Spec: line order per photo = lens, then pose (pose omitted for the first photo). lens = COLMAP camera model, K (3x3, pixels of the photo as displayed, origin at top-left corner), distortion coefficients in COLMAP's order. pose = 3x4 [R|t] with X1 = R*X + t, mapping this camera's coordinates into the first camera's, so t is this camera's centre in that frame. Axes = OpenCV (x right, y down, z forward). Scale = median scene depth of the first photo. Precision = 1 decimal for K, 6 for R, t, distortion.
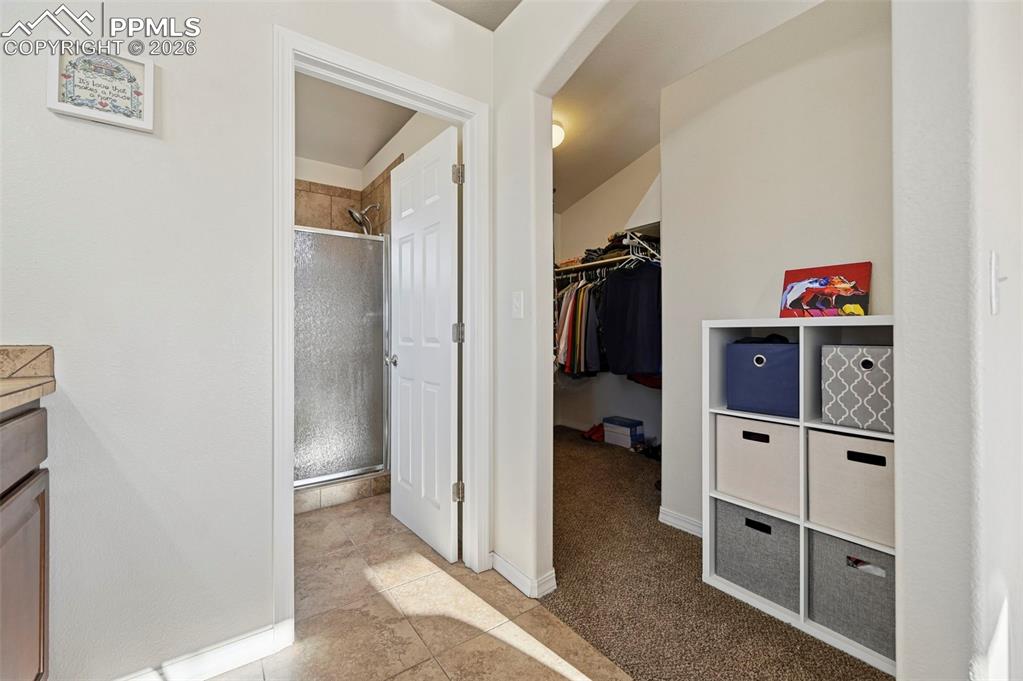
lens RADIAL K [[414.3, 0, 511.5], [0, 414.3, 340.5], [0, 0, 1]] dist [-0.000575, -0.000035]
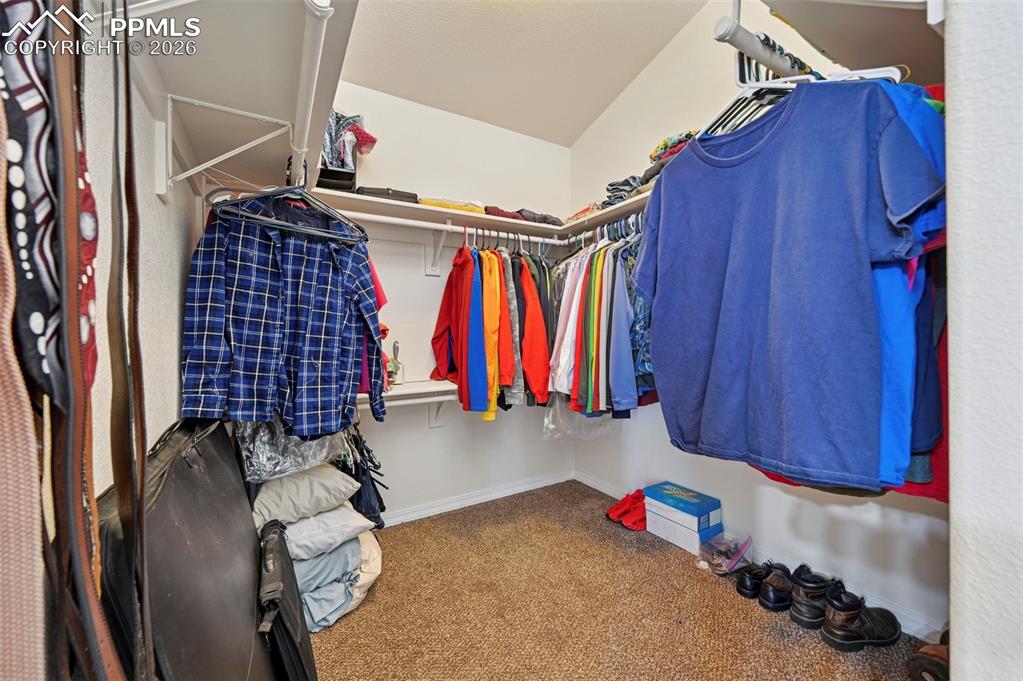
lens RADIAL K [[414.3, 0, 511.5], [0, 414.3, 340.5], [0, 0, 1]] dist [-0.000575, -0.000035]
pose [[0.997478, -0.009137, -0.070389, 0.089664], [0.008500, 0.999920, -0.009344, -0.005938], [0.070469, 0.008722, 0.997476, 0.451354]]
